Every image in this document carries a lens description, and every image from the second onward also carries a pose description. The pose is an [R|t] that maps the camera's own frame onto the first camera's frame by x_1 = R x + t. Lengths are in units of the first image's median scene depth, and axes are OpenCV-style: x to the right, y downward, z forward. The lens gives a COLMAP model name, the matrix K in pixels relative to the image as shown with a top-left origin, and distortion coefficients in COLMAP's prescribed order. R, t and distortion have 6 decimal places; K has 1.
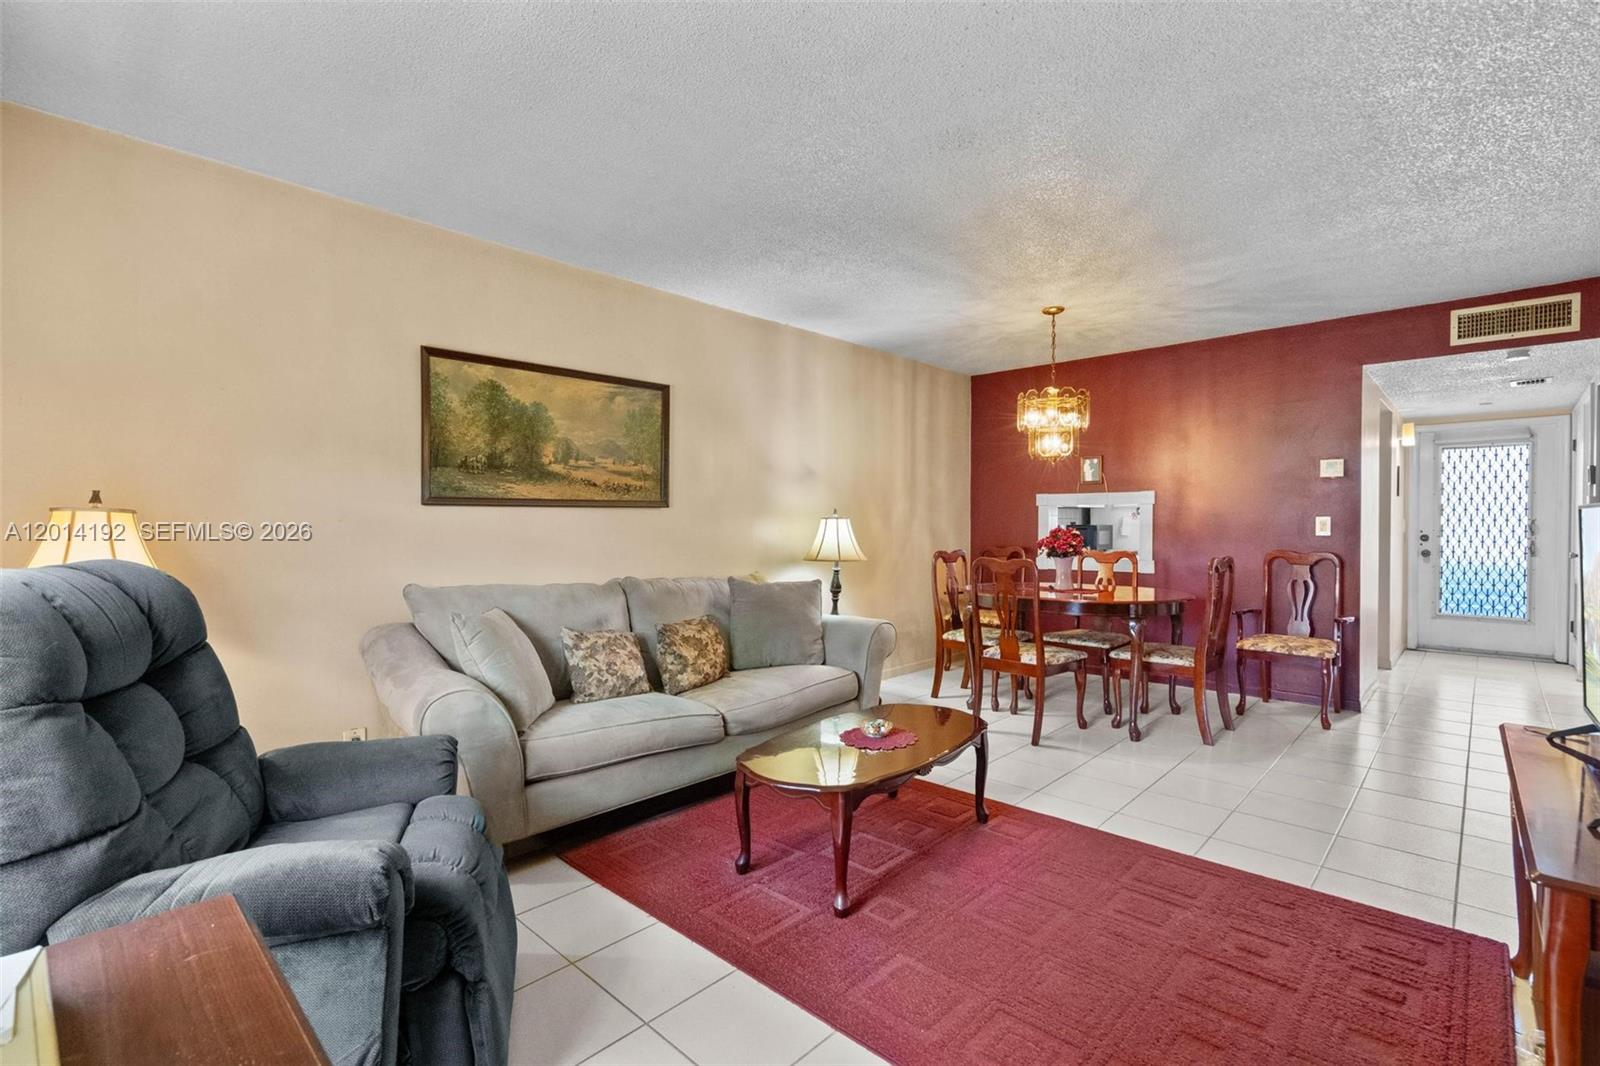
lens RADIAL K [[736.3, 0, 786.1], [0, 736.3, 534.2], [0, 0, 1]] dist [-0.006004, 0.002428]
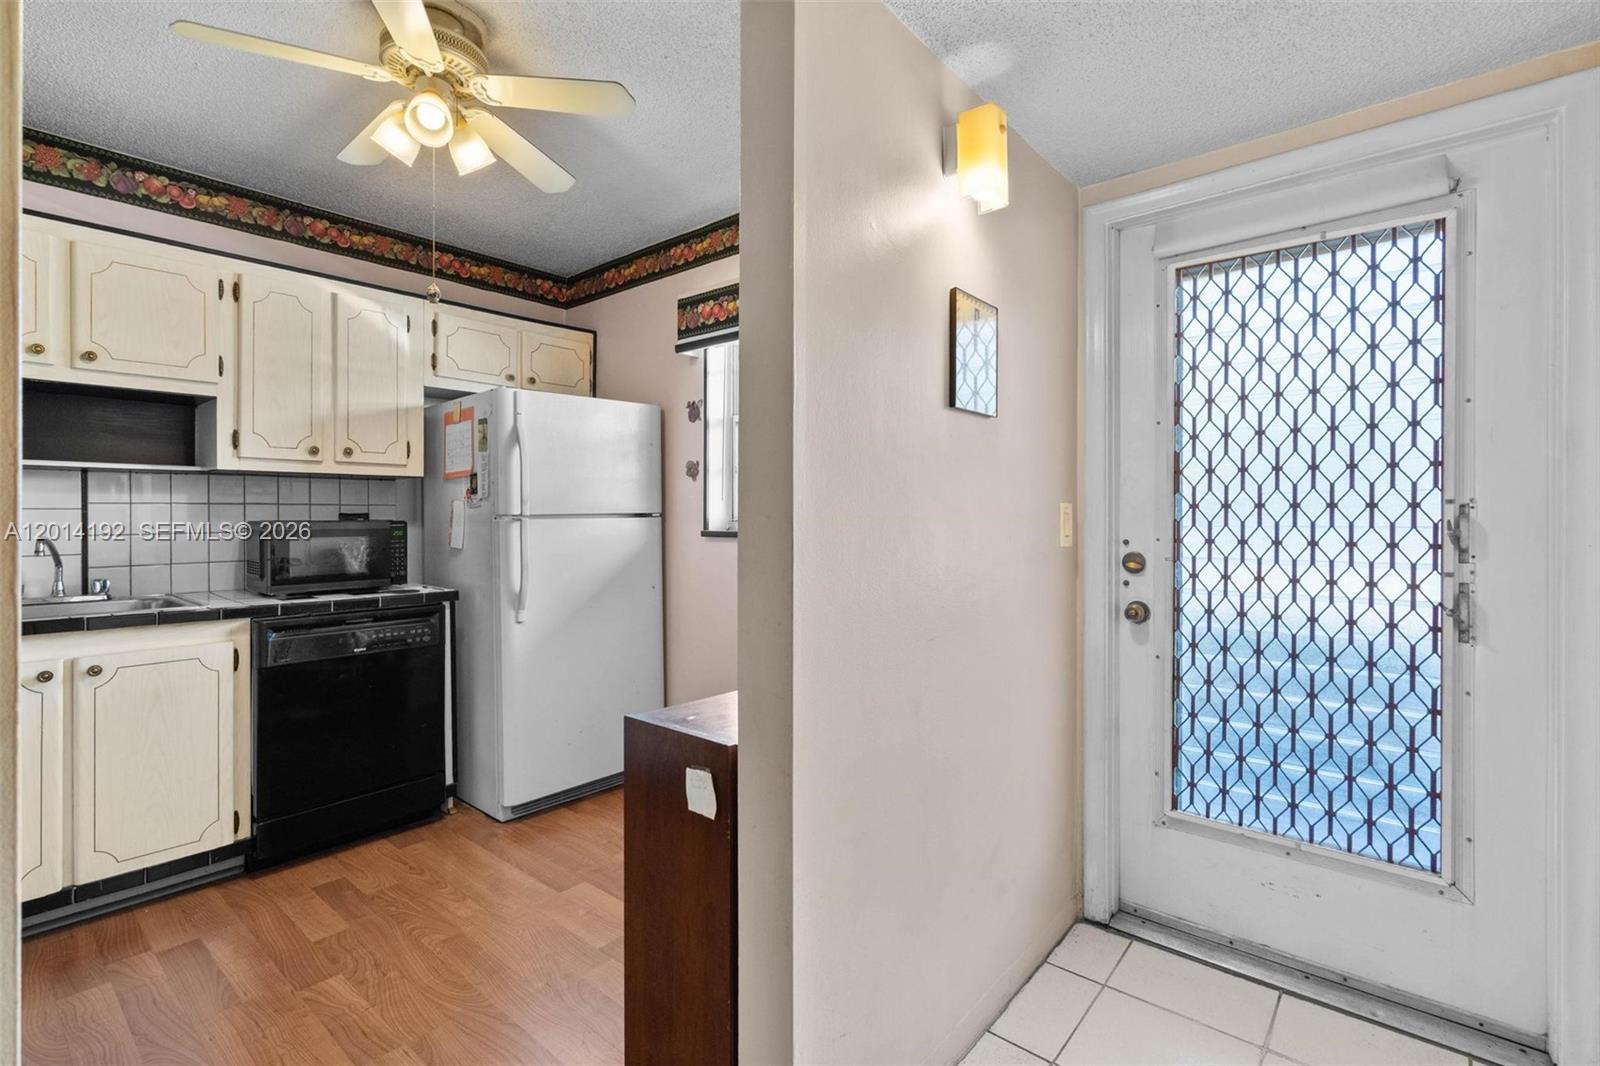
lens RADIAL K [[736.3, 0, 788.2], [0, 736.3, 517.3], [0, 0, 1]] dist [-0.006004, 0.002428]
pose [[0.997575, -0.001846, 0.069575, 1.011887], [0.002642, 0.999932, -0.011350, -0.016443], [-0.069549, 0.011507, 0.997512, 1.005610]]
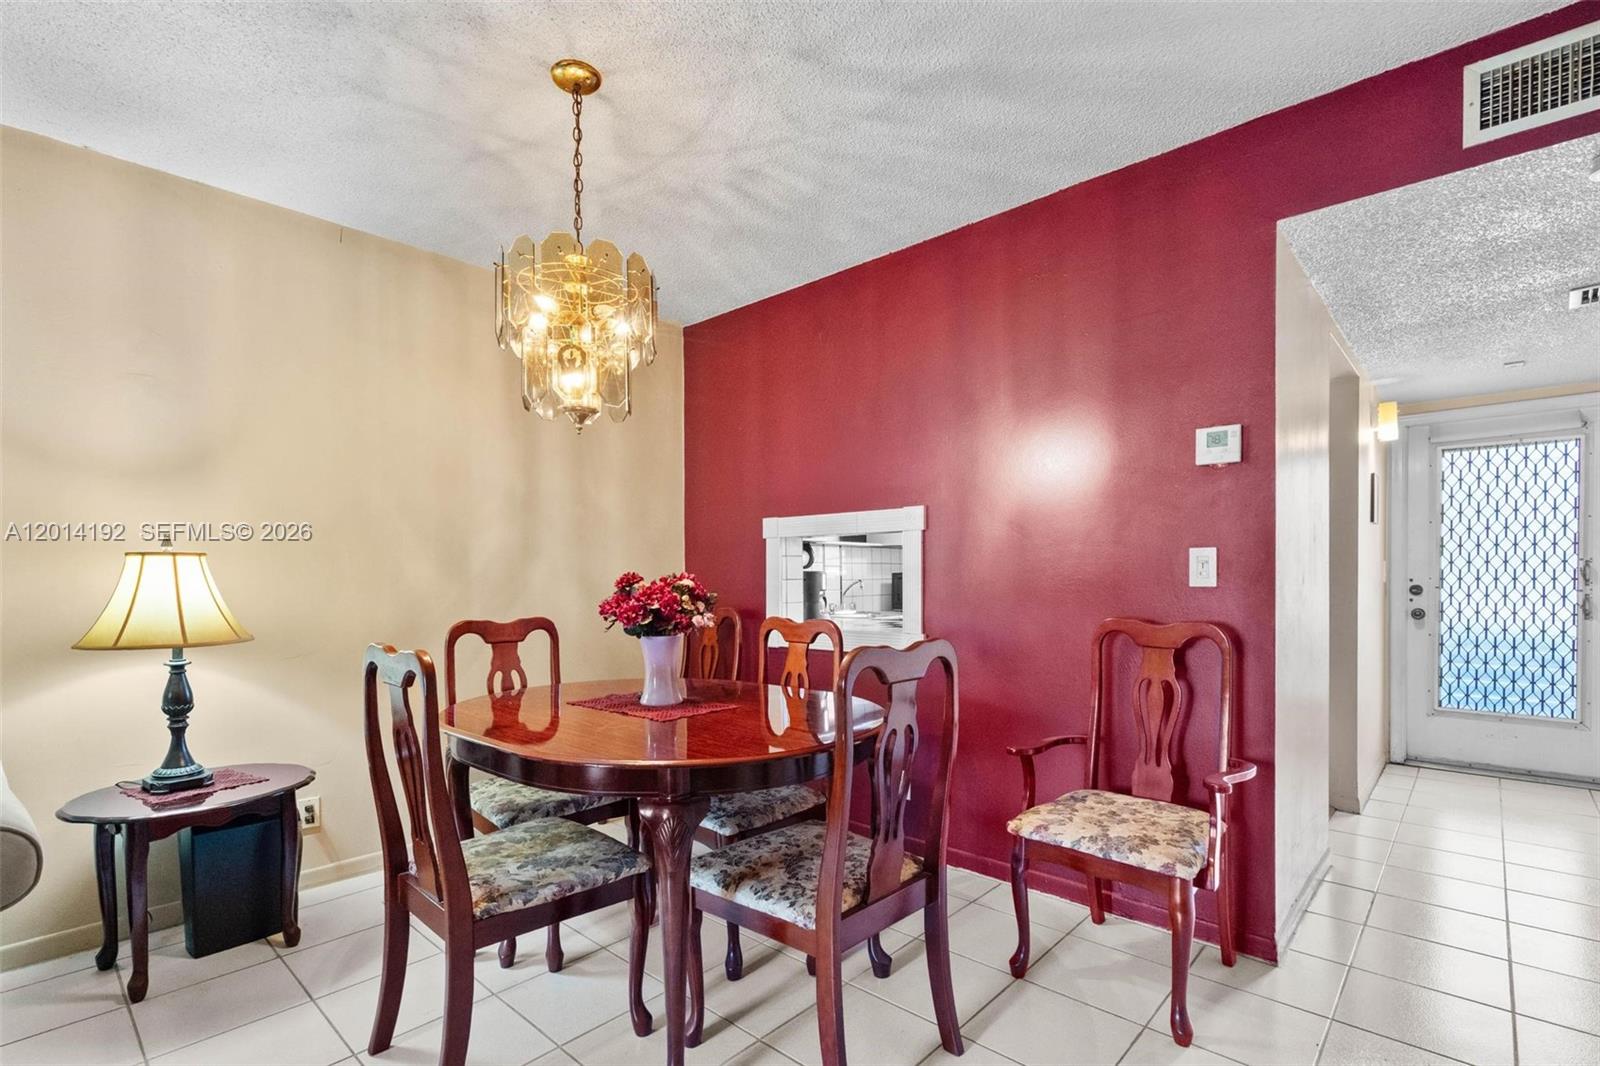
lens RADIAL K [[736.3, 0, 810.3], [0, 736.3, 586.5], [0, 0, 1]] dist [-0.006004, 0.002428]
pose [[0.999766, -0.004203, 0.021224, 0.465787], [0.004247, 0.999989, -0.002045, 0.001253], [-0.021215, 0.002135, 0.999773, 0.526154]]
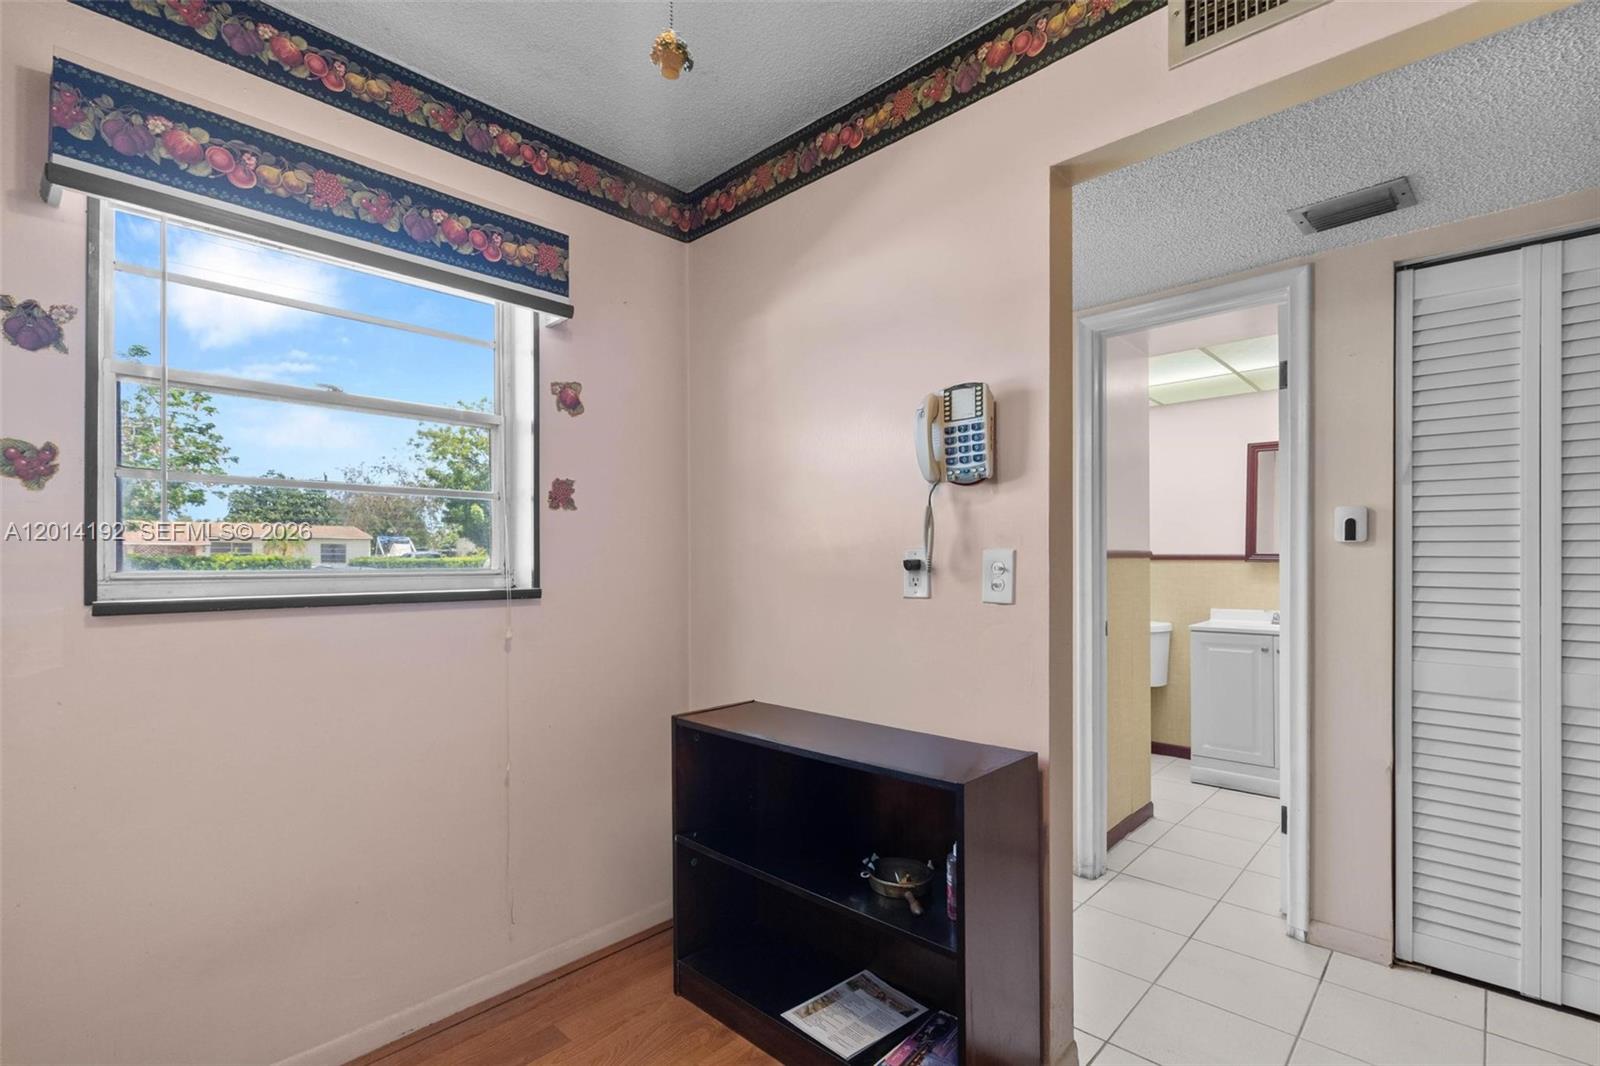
lens RADIAL K [[736.3, 0, 801.3], [0, 736.3, 554.0], [0, 0, 1]] dist [-0.006004, 0.002428]
pose [[-0.028970, 0.003151, 0.999575, 0.669154], [0.011377, 0.999931, -0.002823, -0.028009], [-0.999516, 0.011290, -0.029004, 1.405337]]
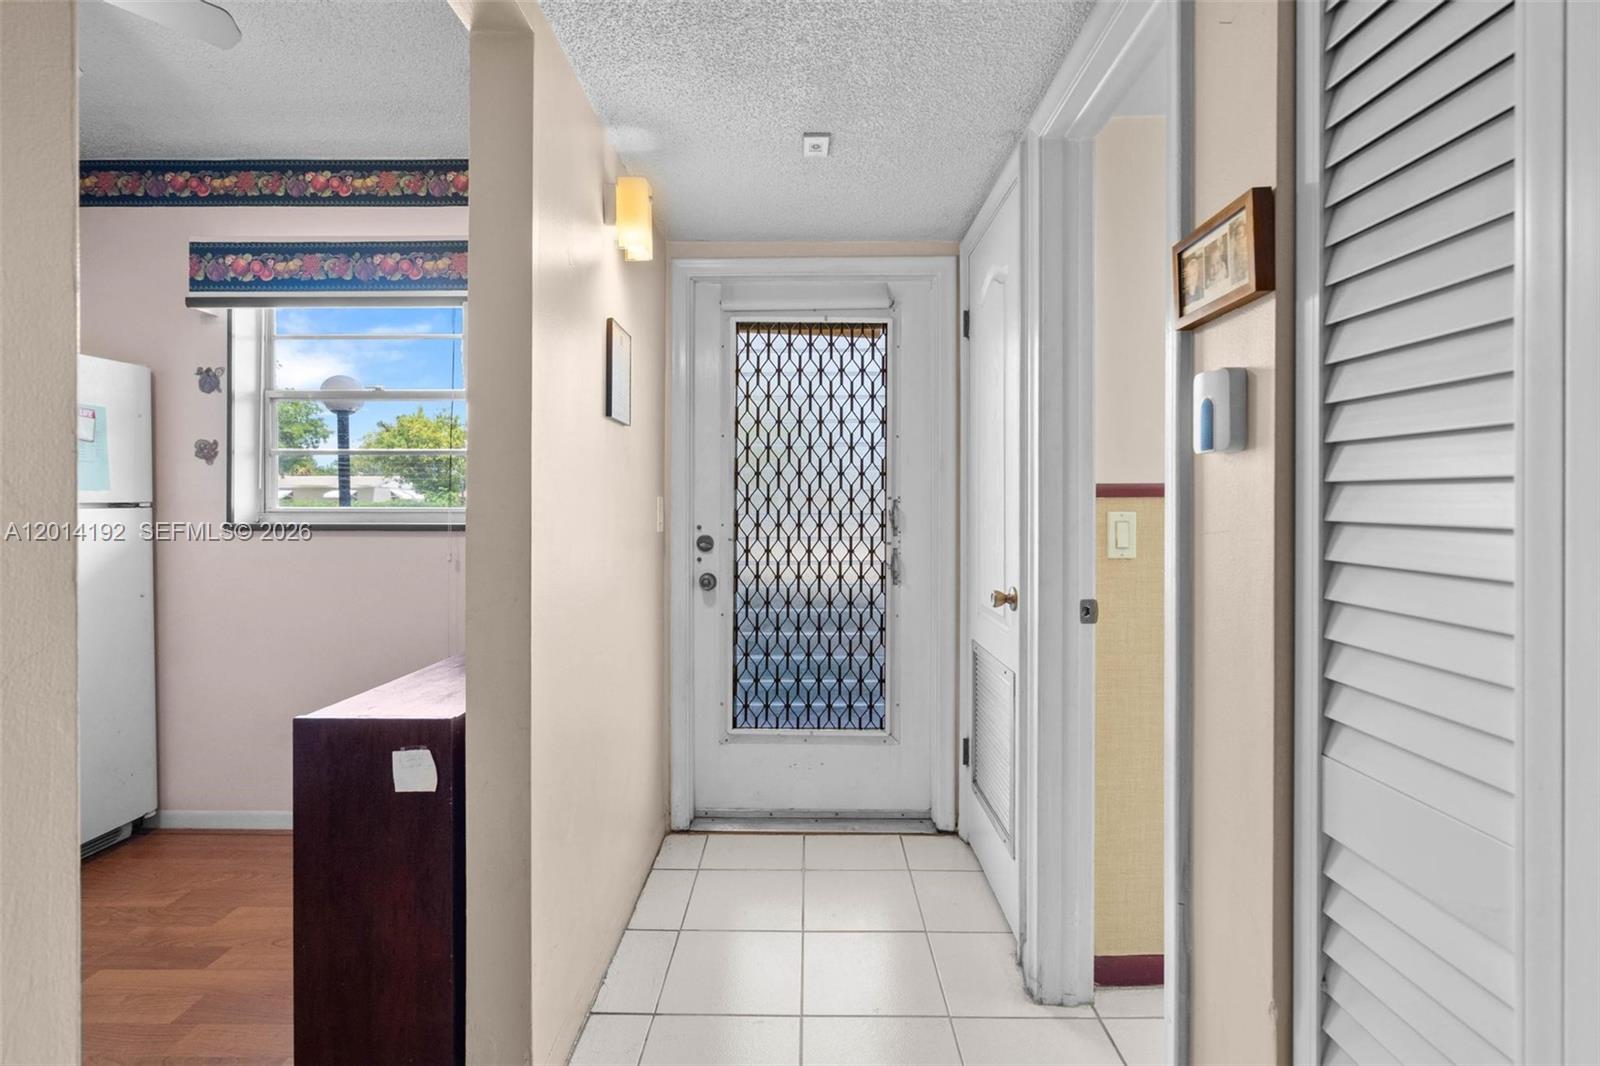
lens RADIAL K [[736.3, 0, 804.3], [0, 736.3, 506.3], [0, 0, 1]] dist [-0.006004, 0.002428]
pose [[0.718686, -0.000806, 0.695334, 0.907045], [0.009427, 0.999919, -0.008585, -0.016383], [-0.695271, 0.012725, 0.718635, 0.969236]]
